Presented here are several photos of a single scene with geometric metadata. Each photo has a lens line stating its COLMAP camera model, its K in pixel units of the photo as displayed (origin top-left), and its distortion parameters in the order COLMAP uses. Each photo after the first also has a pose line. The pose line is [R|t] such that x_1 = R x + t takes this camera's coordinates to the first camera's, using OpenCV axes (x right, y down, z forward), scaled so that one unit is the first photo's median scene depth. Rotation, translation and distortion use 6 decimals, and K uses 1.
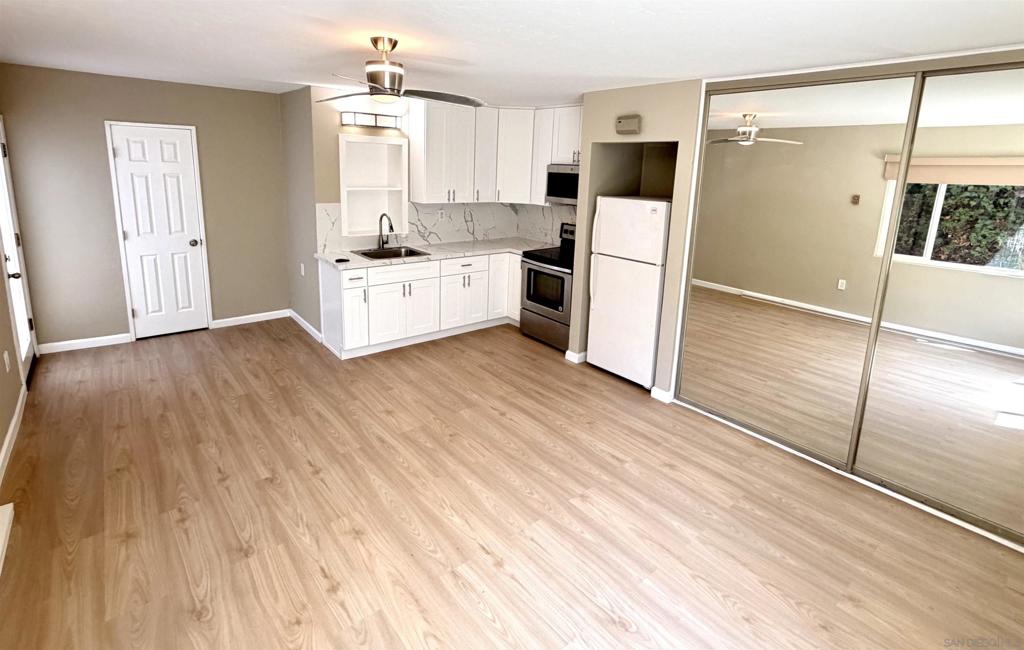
lens RADIAL K [[490.1, 0, 517.9], [0, 490.1, 261.2], [0, 0, 1]] dist [-0.000936, 0.000501]
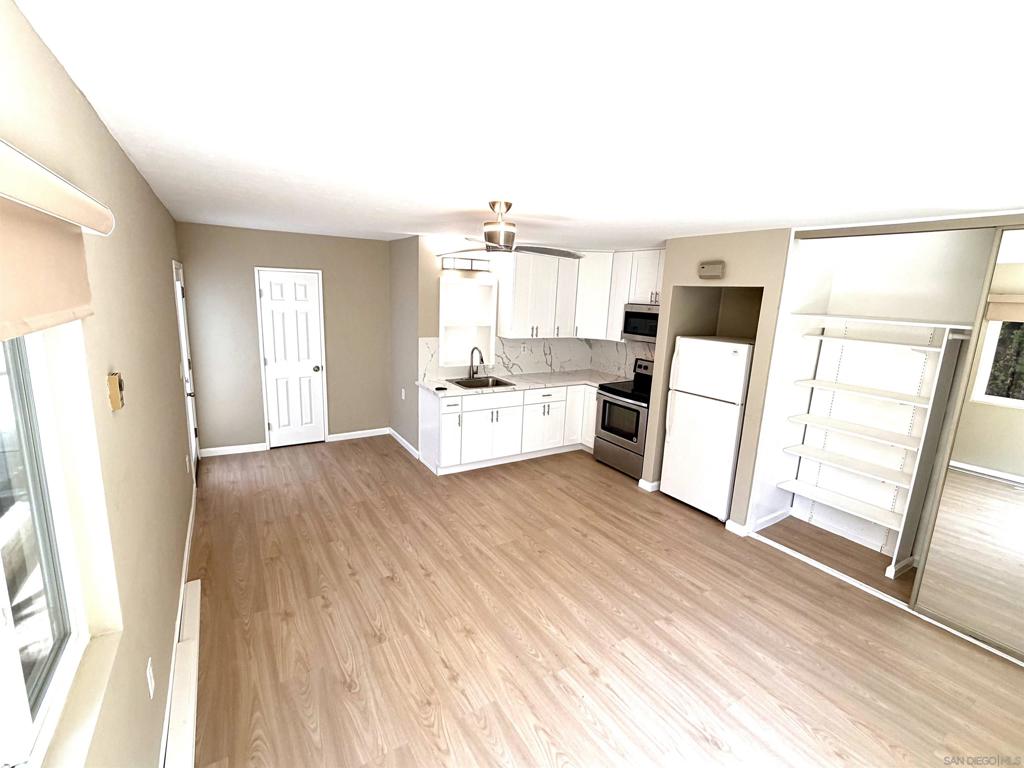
lens RADIAL K [[458.9, 0, 508.6], [0, 458.9, 383.7], [0, 0, 1]] dist [0.000062, 0.000065]
pose [[0.989863, 0.030798, -0.138644, -0.062562], [-0.030846, 0.999523, 0.001807, -0.022231], [0.138634, 0.002488, 0.990341, -0.038001]]
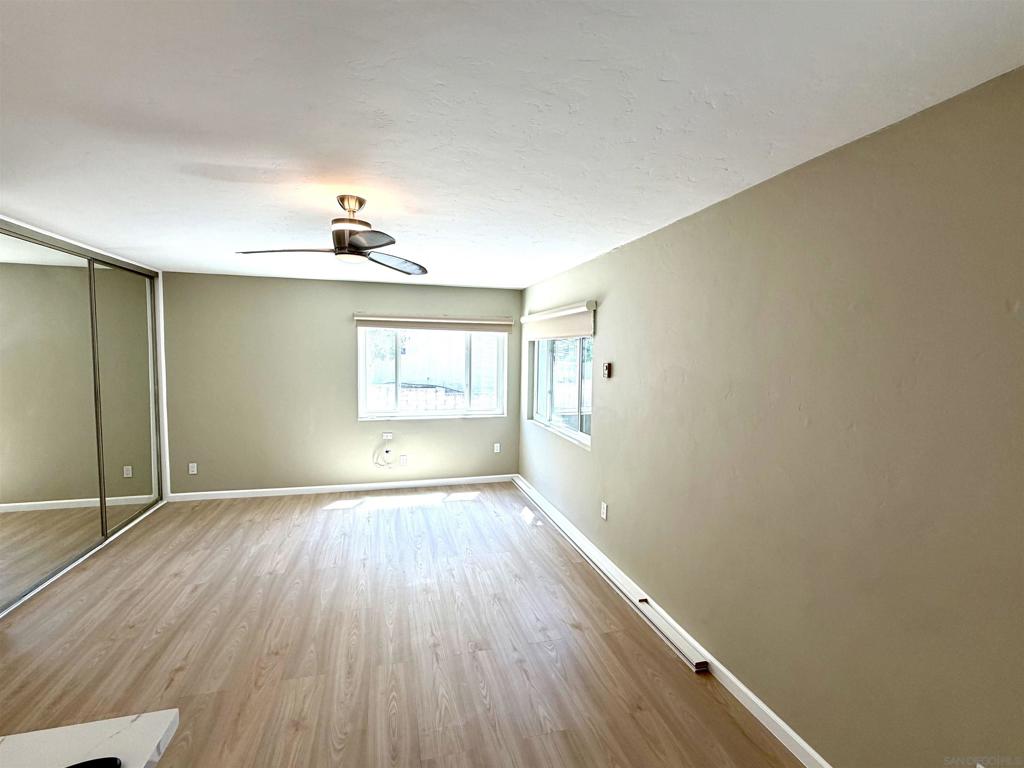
lens RADIAL K [[457.9, 0, 512.0], [0, 457.9, 384.0], [0, 0, 1]] dist [0.001165, -0.000274]
pose [[-0.908844, -0.079602, 0.409470, -0.646761], [0.030540, 0.966291, 0.255635, -0.217188], [-0.416016, 0.244837, -0.875777, 1.179054]]
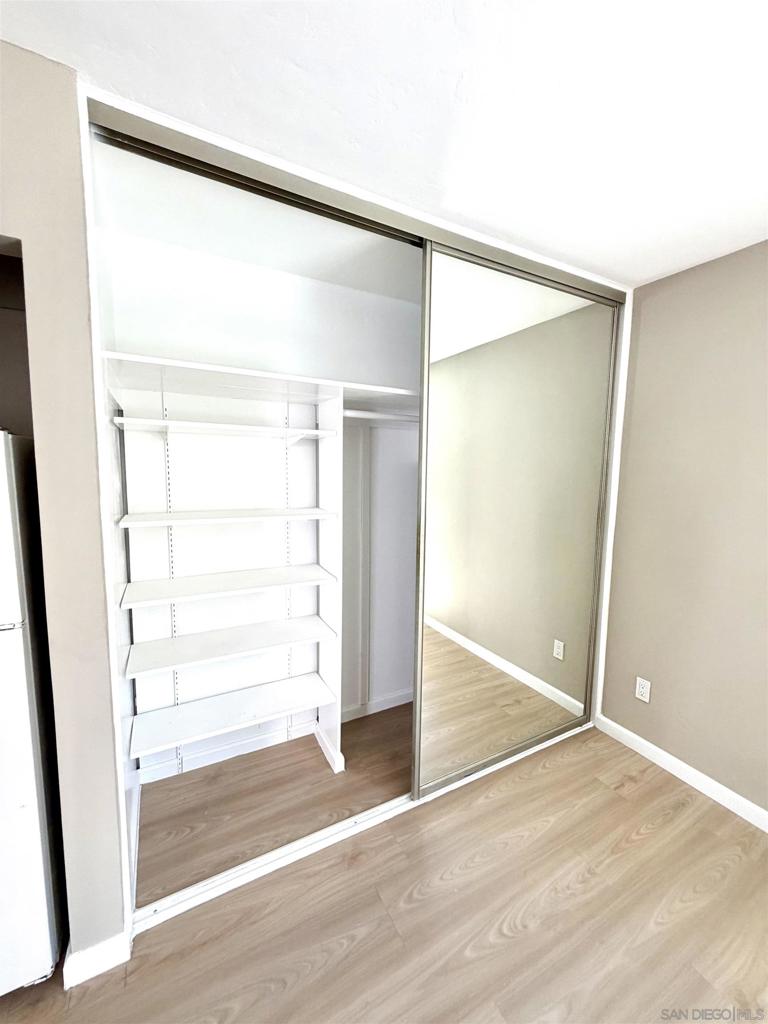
lens RADIAL K [[409.0, 0, 383.9], [0, 409.0, 509.1], [0, 0, 1]] dist [0.000794, -0.000023]
pose [[0.199578, -0.137858, 0.970136, 0.081499], [0.178342, 0.978628, 0.102376, -0.051036], [-0.963516, 0.152584, 0.219899, 0.673937]]
